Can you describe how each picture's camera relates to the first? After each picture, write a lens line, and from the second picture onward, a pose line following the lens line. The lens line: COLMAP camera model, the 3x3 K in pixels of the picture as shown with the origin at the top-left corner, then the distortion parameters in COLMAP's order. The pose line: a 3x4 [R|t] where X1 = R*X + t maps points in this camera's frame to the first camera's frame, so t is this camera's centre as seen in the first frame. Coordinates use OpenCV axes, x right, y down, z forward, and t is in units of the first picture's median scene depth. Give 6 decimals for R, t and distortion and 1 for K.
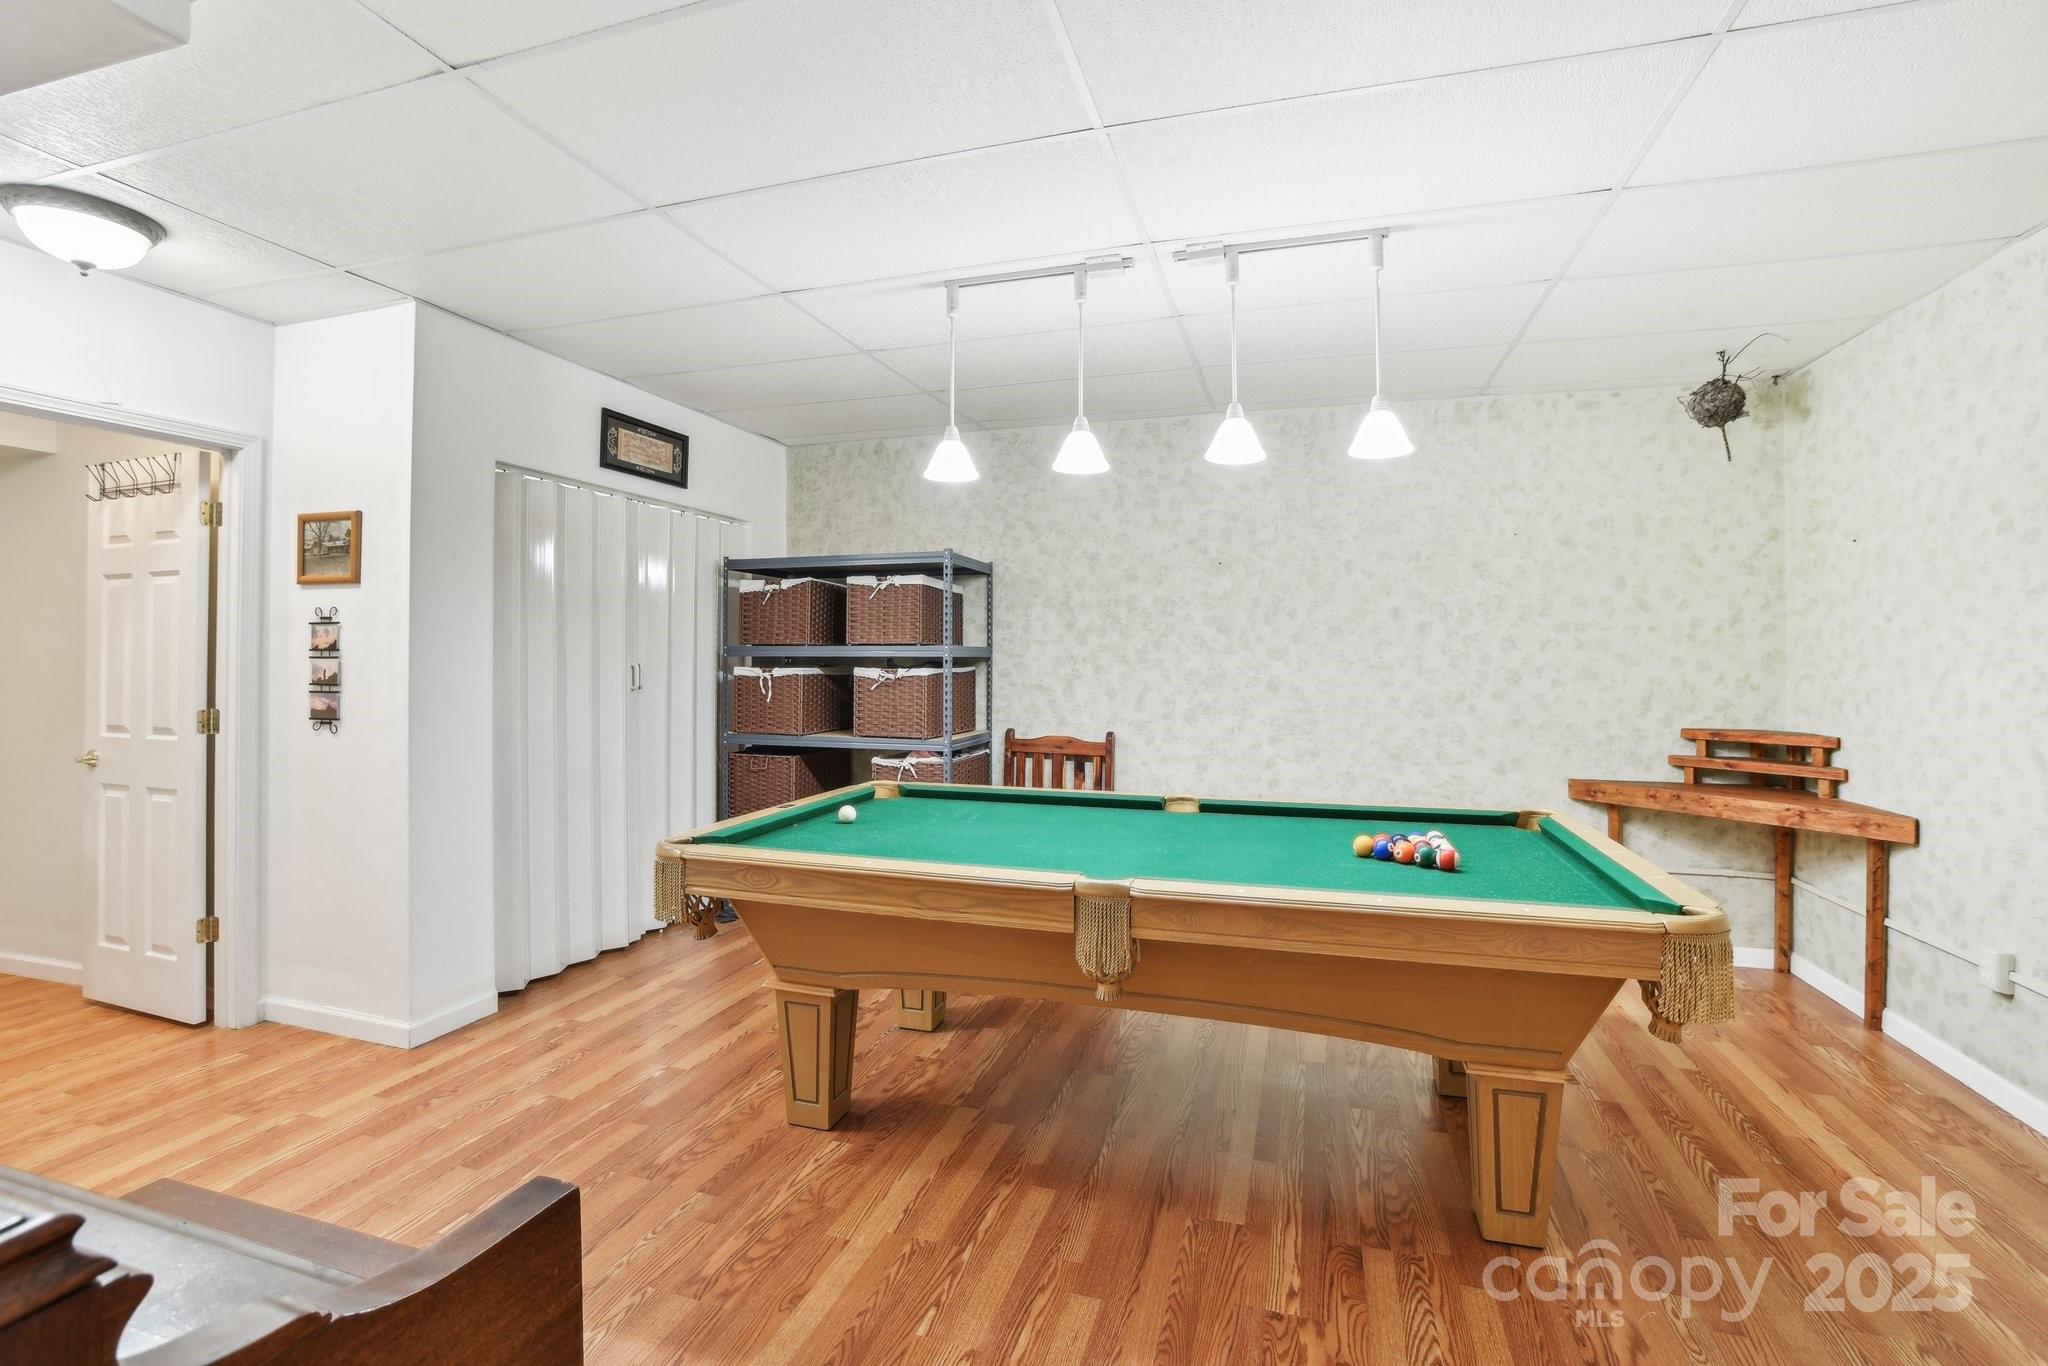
lens RADIAL K [[896.6, 0, 1077.3], [0, 896.6, 658.6], [0, 0, 1]] dist [-0.056997, 0.015832]
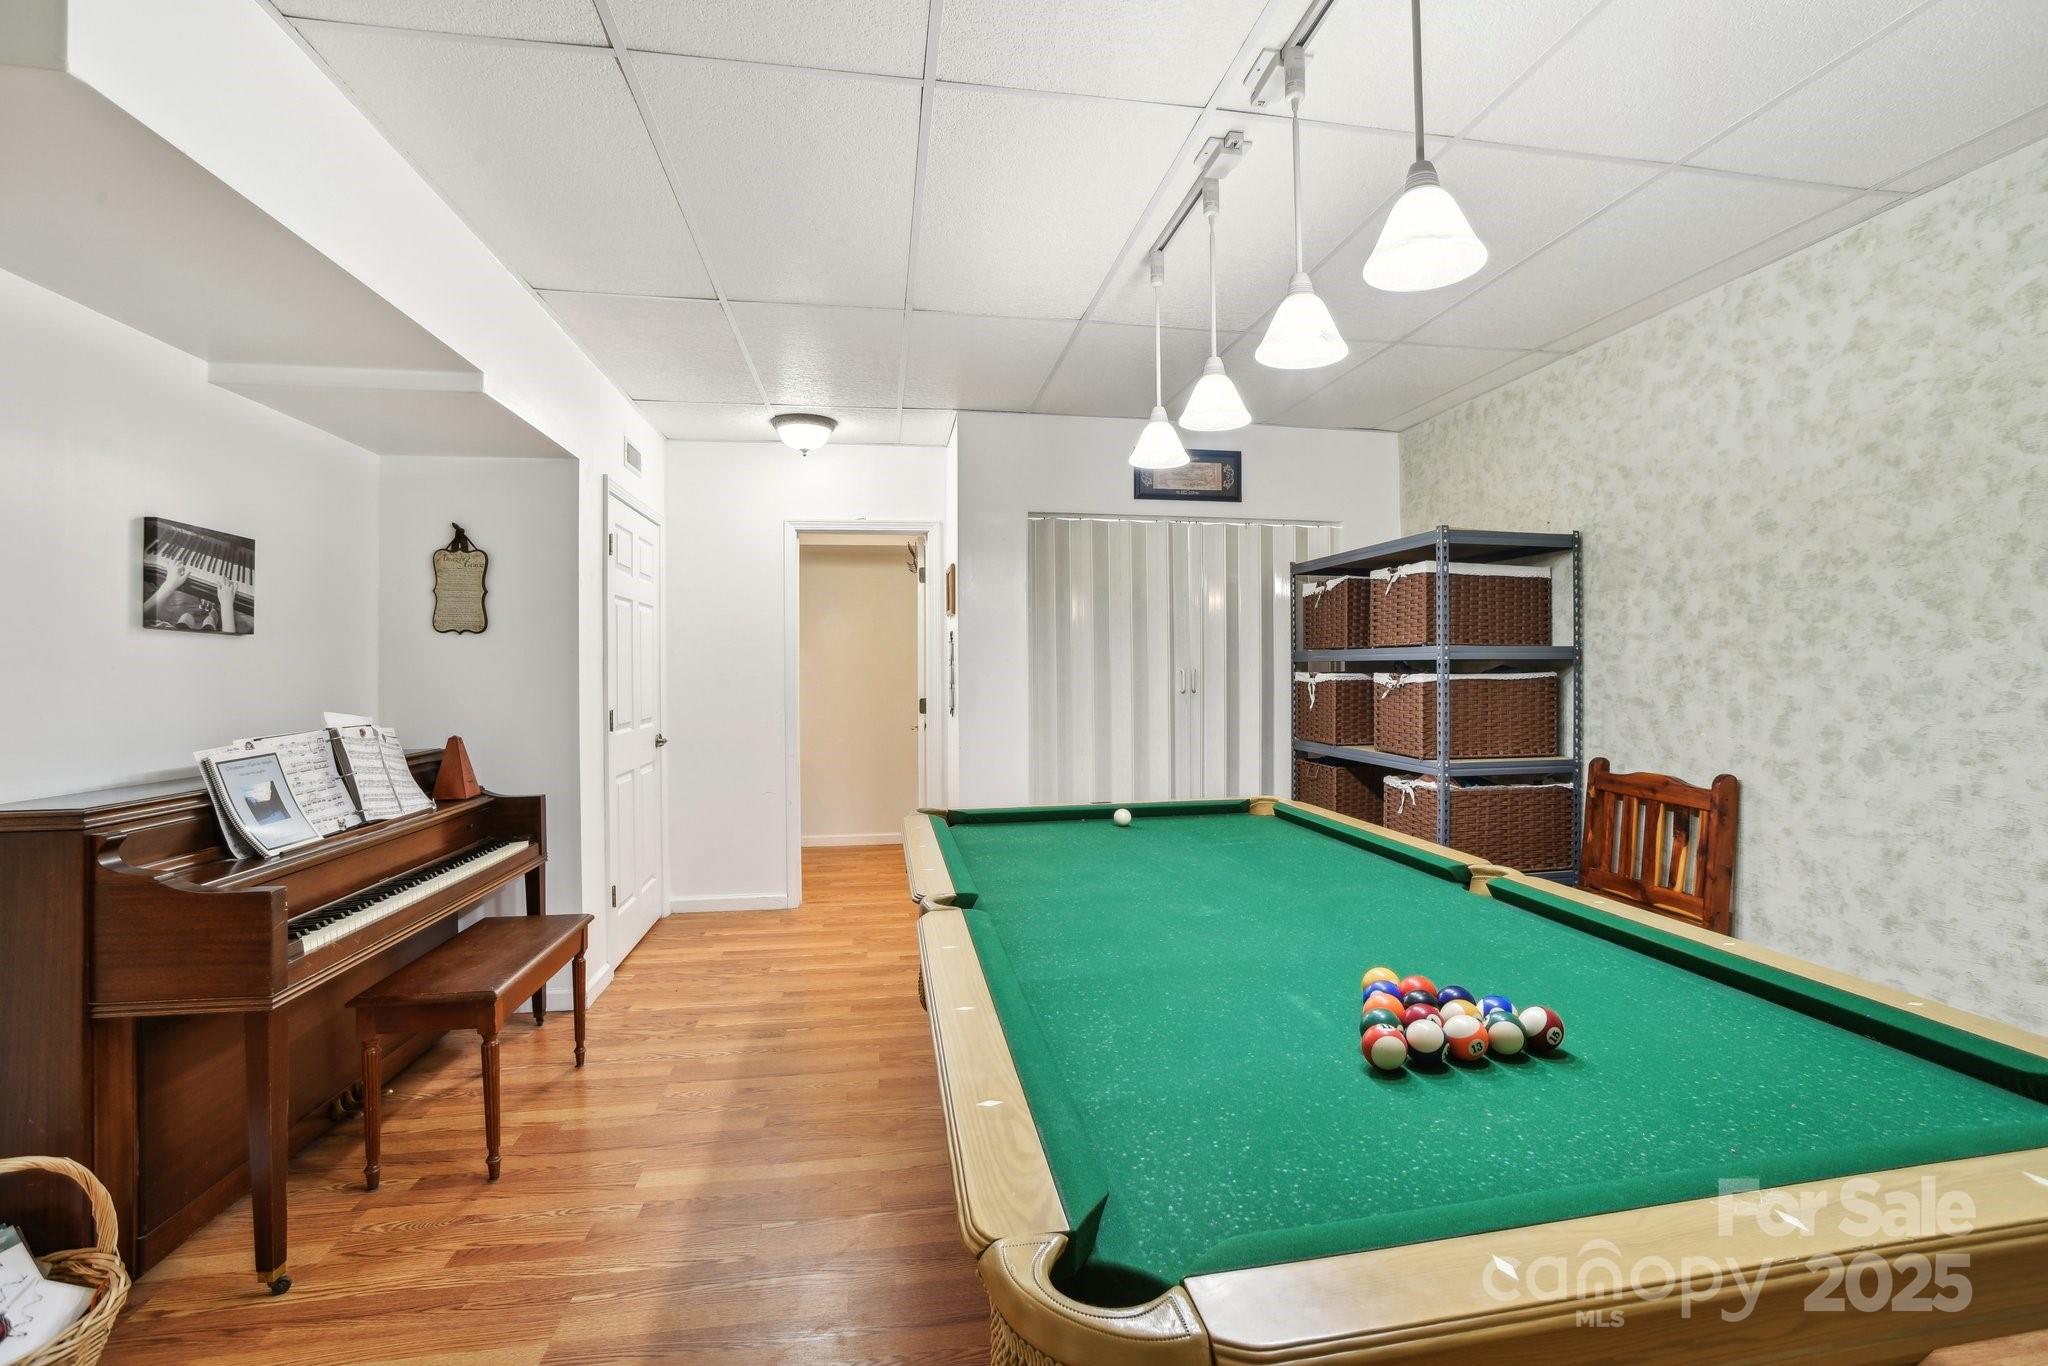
lens RADIAL K [[896.6, 0, 1018.2], [0, 896.6, 682.0], [0, 0, 1]] dist [-0.056997, 0.015832]
pose [[0.441665, 0.009265, -0.897132, 0.369585], [0.004450, 0.999912, 0.012517, 0.006141], [0.897169, -0.009520, 0.441585, 0.280374]]
